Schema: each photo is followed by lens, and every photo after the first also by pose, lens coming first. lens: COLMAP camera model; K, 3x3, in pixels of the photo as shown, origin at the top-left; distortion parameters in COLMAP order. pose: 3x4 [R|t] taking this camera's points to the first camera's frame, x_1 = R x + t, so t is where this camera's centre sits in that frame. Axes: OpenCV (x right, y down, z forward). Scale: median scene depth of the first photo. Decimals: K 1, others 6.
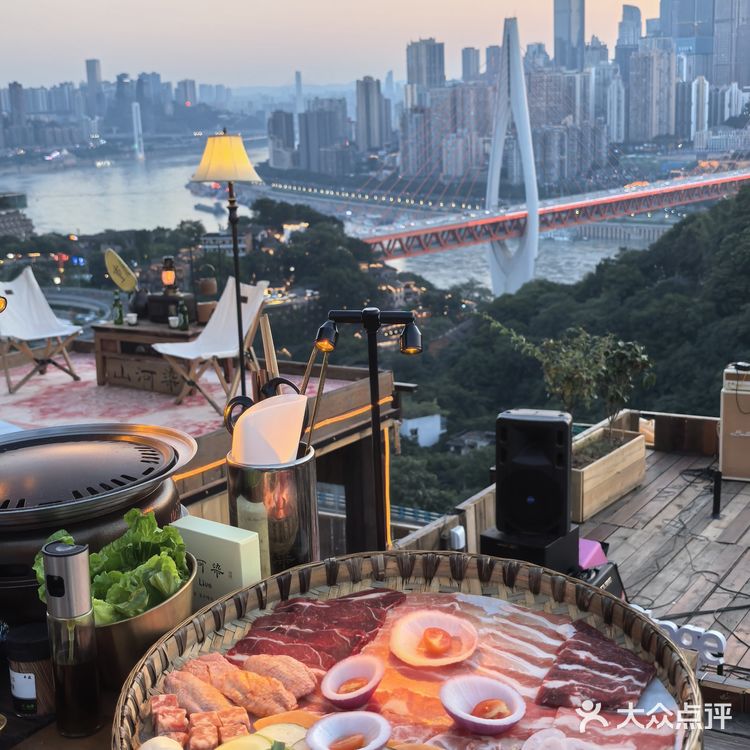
lens RADIAL K [[1238.0, 0, 383.0], [0, 1238.0, 379.5], [0, 0, 1]] dist [0.086207, 0.000000]
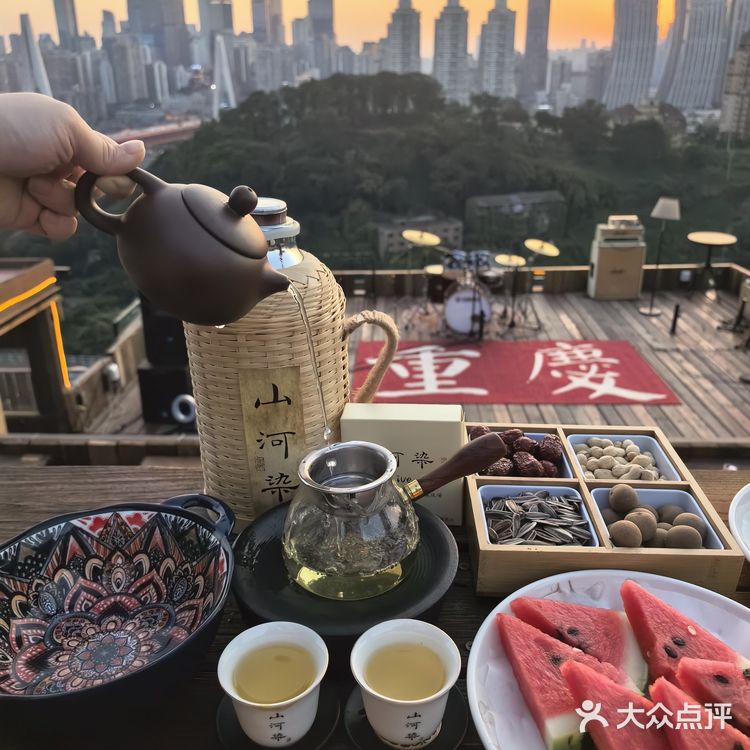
lens RADIAL K [[730.9, 0, 373.6], [0, 730.9, 385.6], [0, 0, 1]] dist [-0.020927, 0.000000]
pose [[0.869841, -0.168062, 0.463823, -0.067462], [0.082350, 0.976457, 0.199375, -0.001767], [-0.486411, -0.135229, 0.863202, 0.106220]]
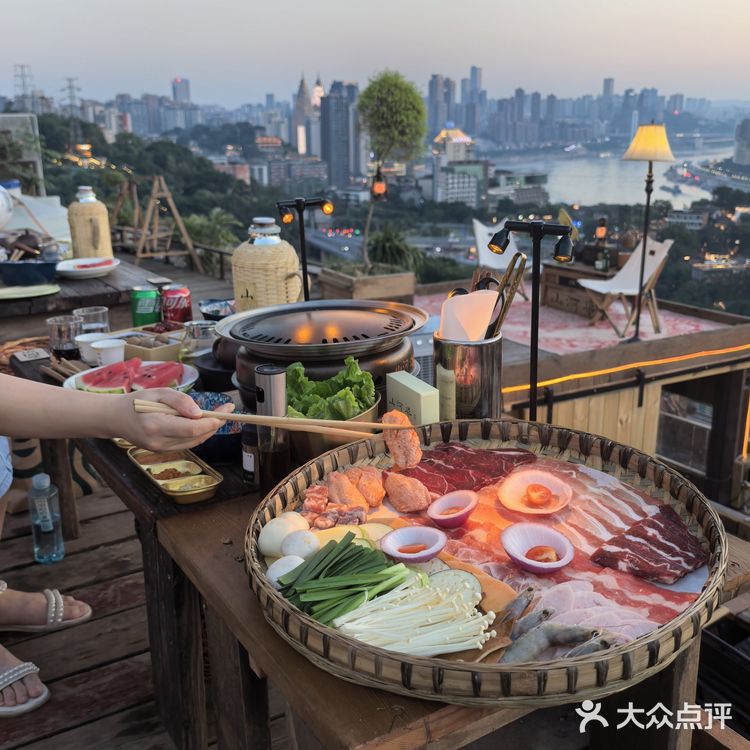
lens RADIAL K [[870.8, 0, 369.7], [0, 870.8, 377.7], [0, 0, 1]] dist [0.012979, 0.000000]
pose [[0.887364, 0.156247, -0.433789, 0.036577], [-0.121635, 0.986831, 0.106630, 0.003361], [0.444737, -0.041856, 0.894683, 0.022326]]
